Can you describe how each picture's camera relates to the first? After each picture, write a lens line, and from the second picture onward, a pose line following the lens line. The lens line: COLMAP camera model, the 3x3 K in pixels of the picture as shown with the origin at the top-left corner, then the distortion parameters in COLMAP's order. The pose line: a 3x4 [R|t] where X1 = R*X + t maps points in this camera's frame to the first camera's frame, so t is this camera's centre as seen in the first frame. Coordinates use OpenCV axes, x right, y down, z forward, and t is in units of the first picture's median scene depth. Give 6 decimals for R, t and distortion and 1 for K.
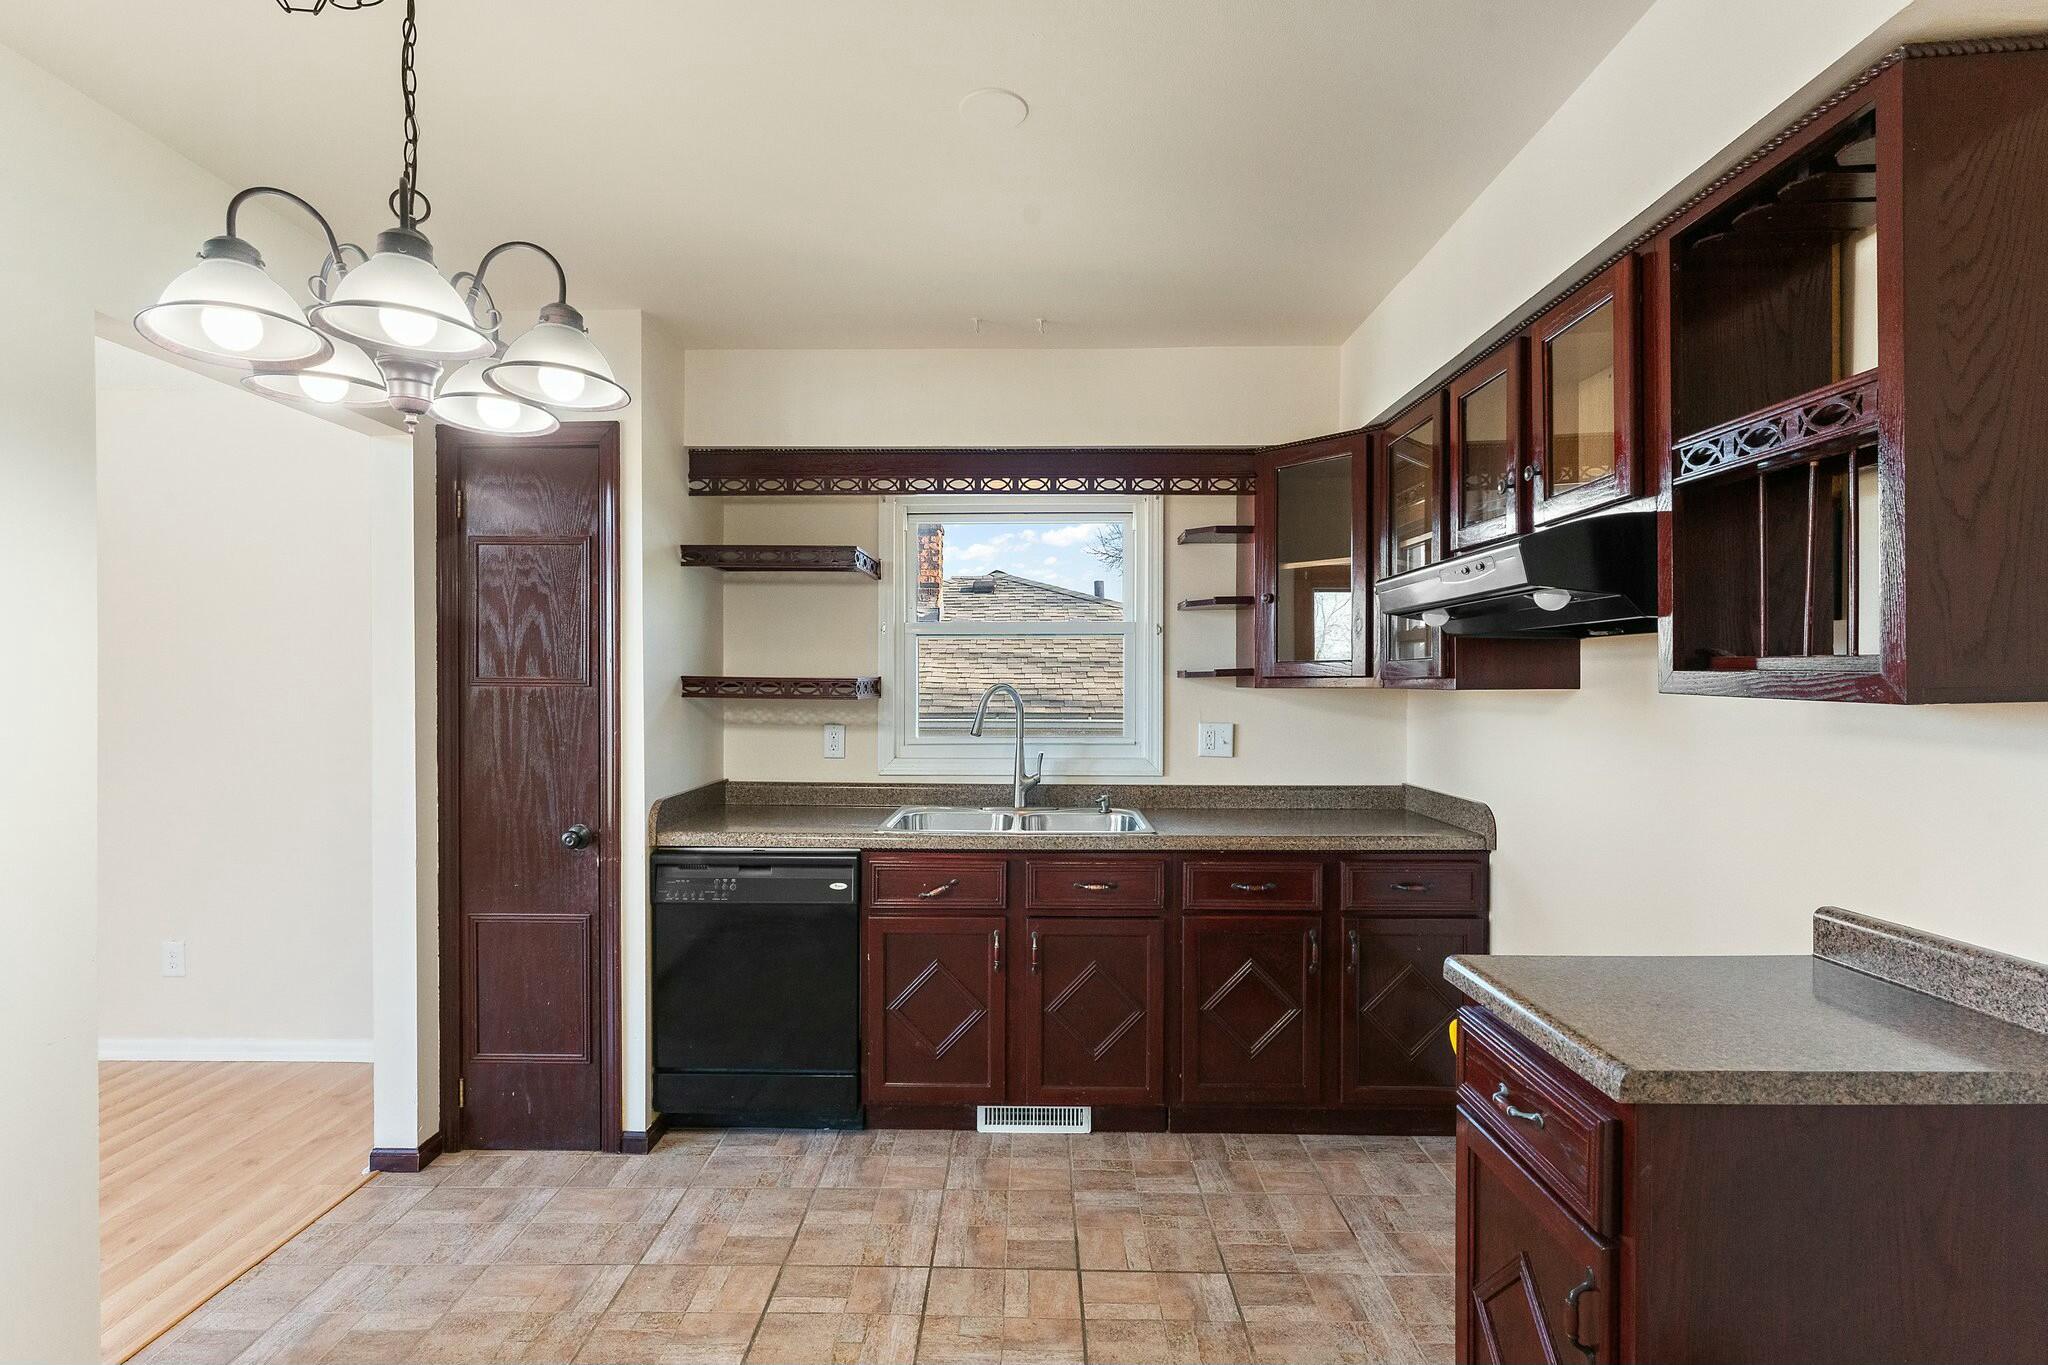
lens RADIAL K [[983.4, 0, 1030.8], [0, 983.4, 689.5], [0, 0, 1]] dist [0.005744, 0.000617]
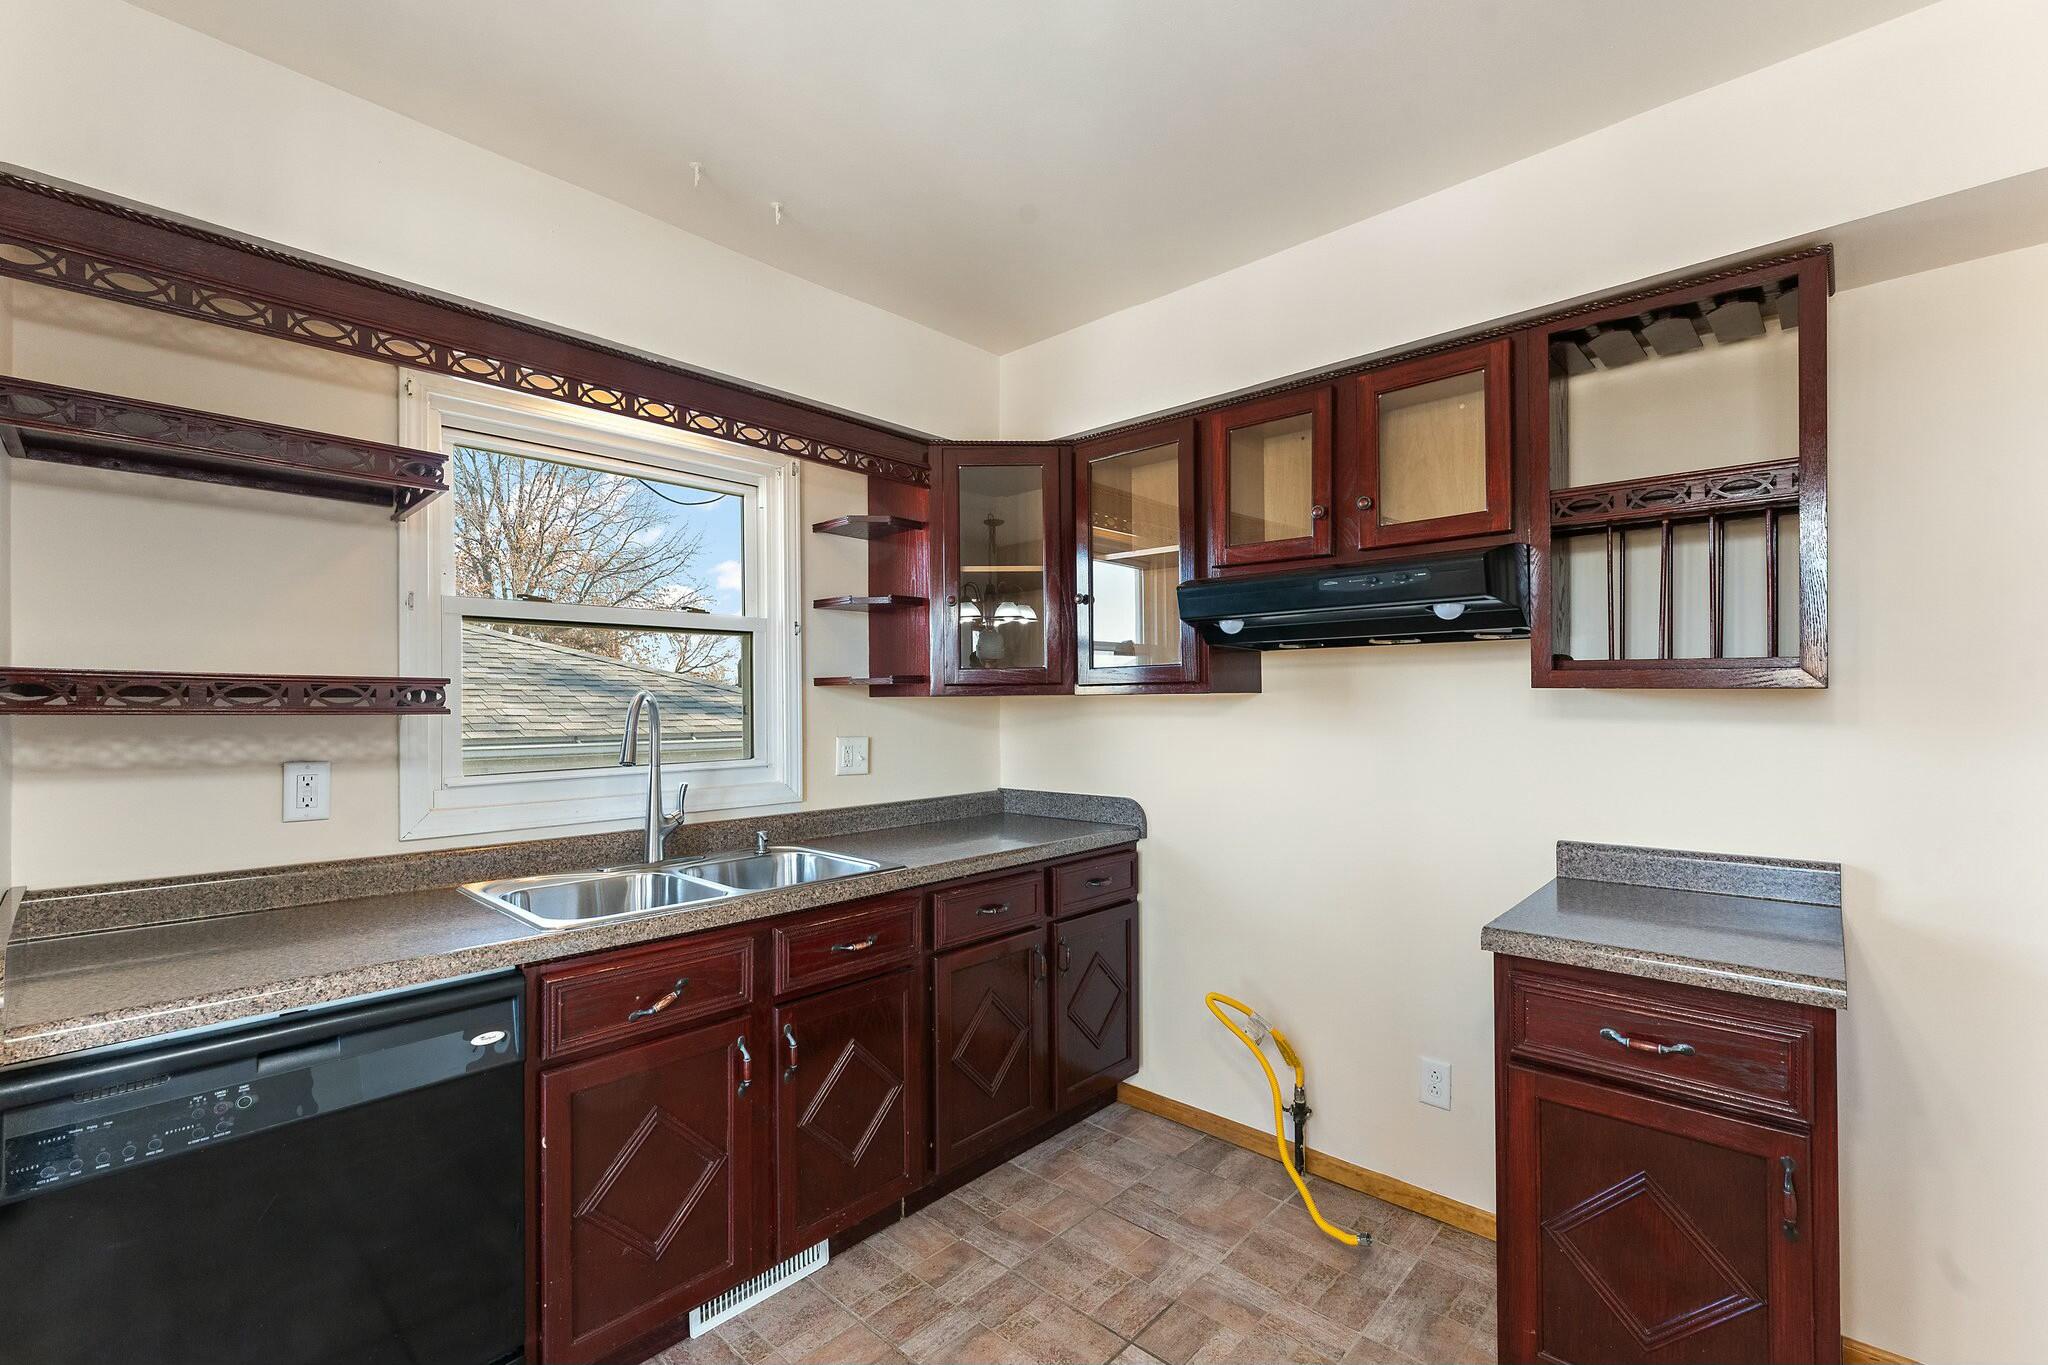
lens RADIAL K [[880.4, 0, 1027.4], [0, 880.4, 695.2], [0, 0, 1]] dist [-0.000886, -0.000096]
pose [[0.667113, 0.002064, 0.744954, -0.356521], [0.013110, 0.999809, -0.014511, 0.011432], [-0.744842, 0.019447, 0.666958, 0.407661]]
